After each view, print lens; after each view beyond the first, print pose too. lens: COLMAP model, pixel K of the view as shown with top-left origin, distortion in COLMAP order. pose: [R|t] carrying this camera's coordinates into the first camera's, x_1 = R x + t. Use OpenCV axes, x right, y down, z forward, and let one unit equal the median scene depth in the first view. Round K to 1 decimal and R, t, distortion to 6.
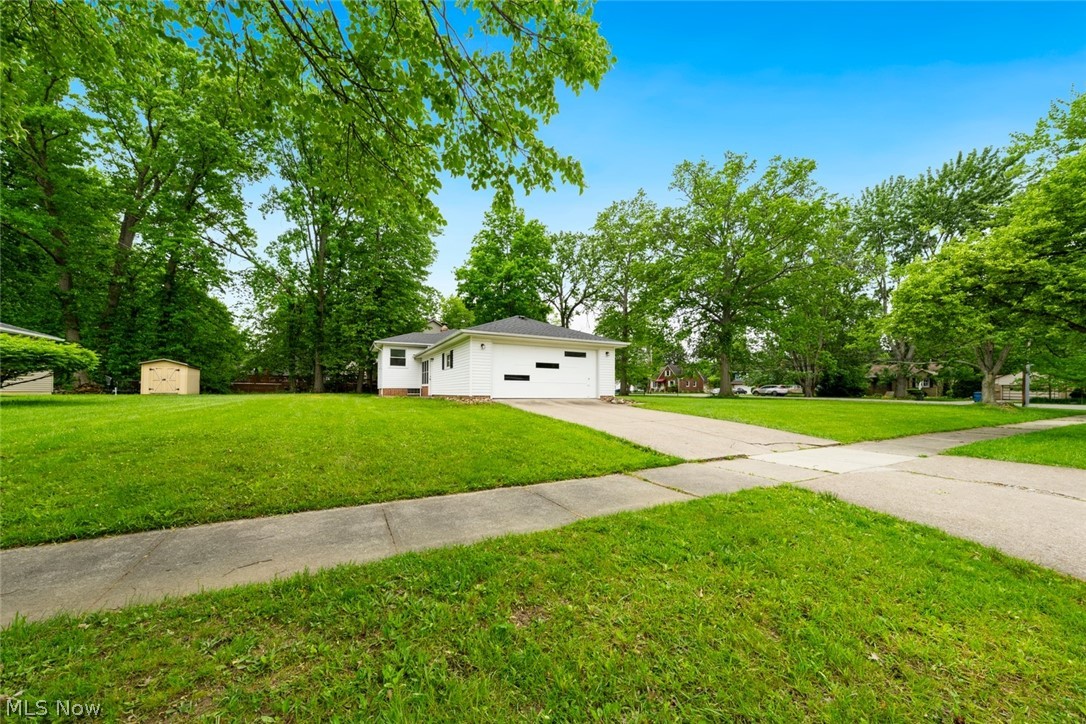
lens RADIAL K [[373.5, 0, 541.2], [0, 373.5, 389.5], [0, 0, 1]] dist [-0.000040, -0.000016]
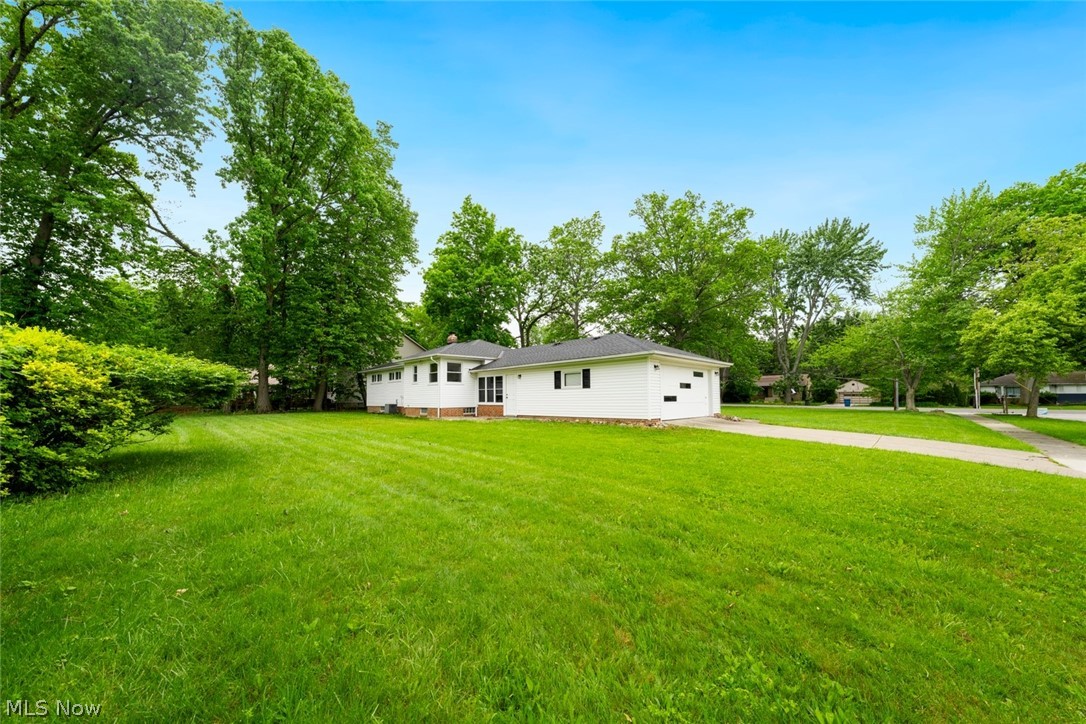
lens RADIAL K [[373.5, 0, 541.2], [0, 373.5, 389.5], [0, 0, 1]] dist [-0.000040, -0.000016]
pose [[0.952950, -0.005927, 0.303071, -0.261756], [0.011421, 0.999801, -0.016359, -0.016593], [-0.302913, 0.019051, 0.952828, 0.060464]]
